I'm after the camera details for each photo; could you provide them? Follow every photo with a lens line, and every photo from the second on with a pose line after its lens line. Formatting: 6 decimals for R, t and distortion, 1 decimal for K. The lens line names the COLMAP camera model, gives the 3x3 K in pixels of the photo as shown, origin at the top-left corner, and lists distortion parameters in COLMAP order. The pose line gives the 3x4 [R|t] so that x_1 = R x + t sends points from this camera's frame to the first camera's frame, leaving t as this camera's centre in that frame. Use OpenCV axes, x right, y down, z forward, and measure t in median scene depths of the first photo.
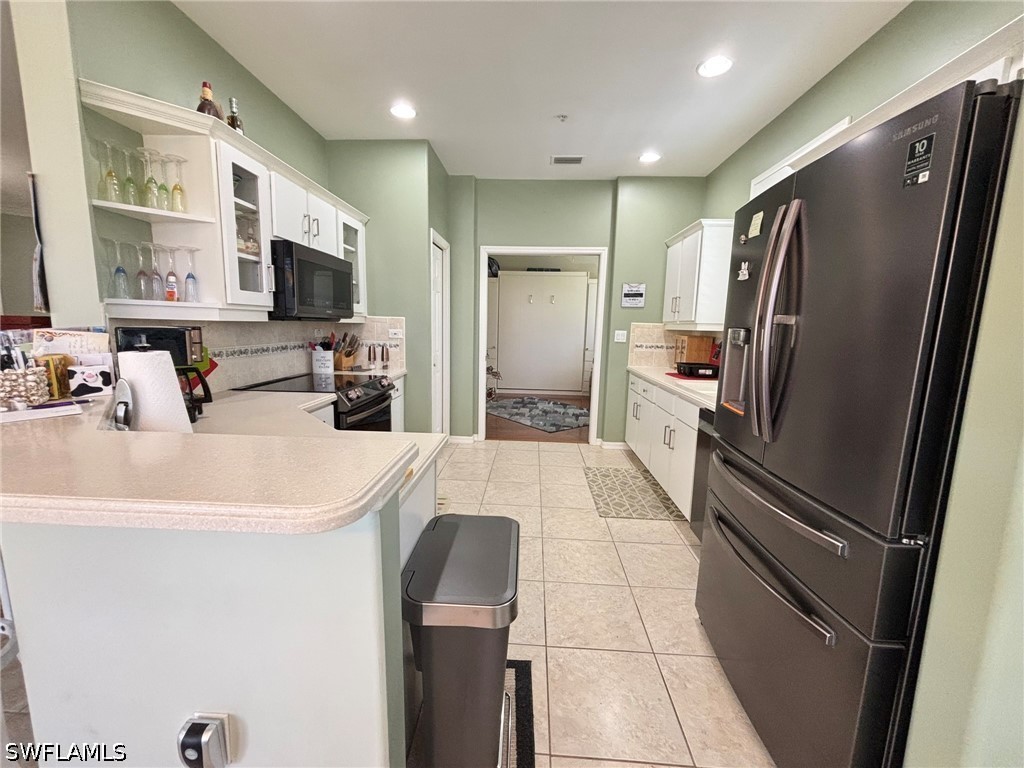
lens RADIAL K [[412.3, 0, 512.0], [0, 412.3, 384.0], [0, 0, 1]] dist [0.000708, 0.000395]
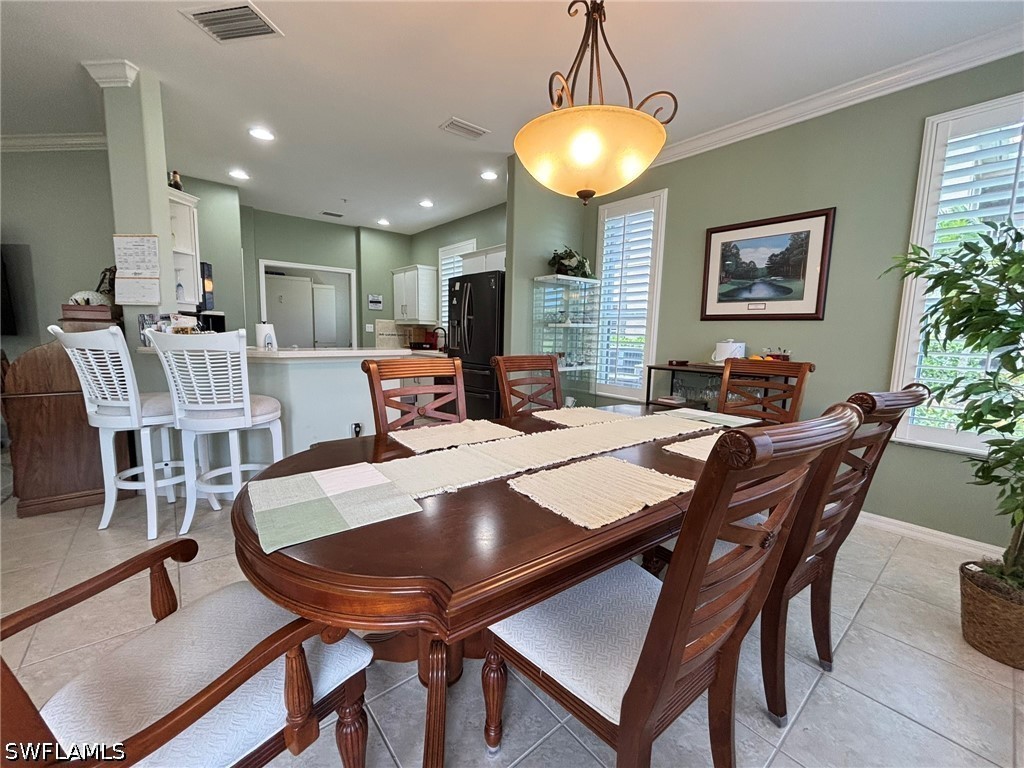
lens RADIAL K [[412.3, 0, 512.0], [0, 412.3, 384.0], [0, 0, 1]] dist [0.000708, 0.000395]
pose [[0.728179, -0.085189, 0.680073, -0.539720], [0.087108, 0.995702, 0.031457, 0.118719], [-0.679830, 0.036333, 0.732470, -0.640216]]
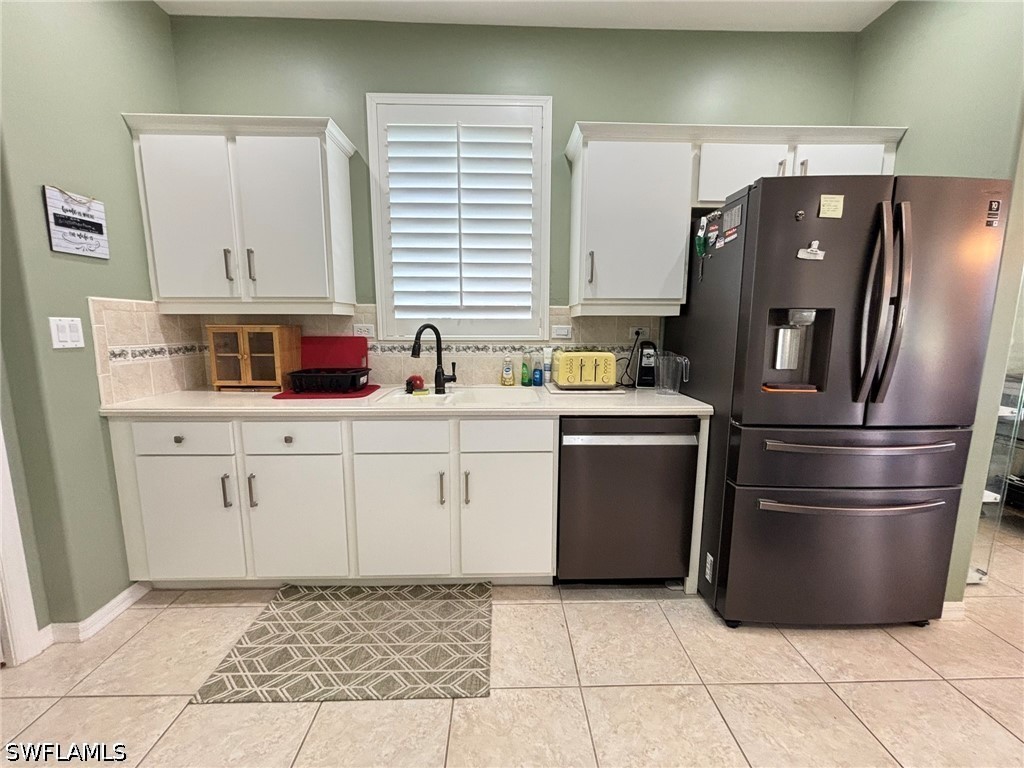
lens RADIAL K [[412.3, 0, 512.0], [0, 412.3, 384.0], [0, 0, 1]] dist [0.000708, 0.000395]
pose [[-0.081100, -0.164825, 0.982983, -0.177940], [0.136111, 0.975161, 0.174743, -0.103327], [-0.987369, 0.147966, -0.056651, 0.809065]]
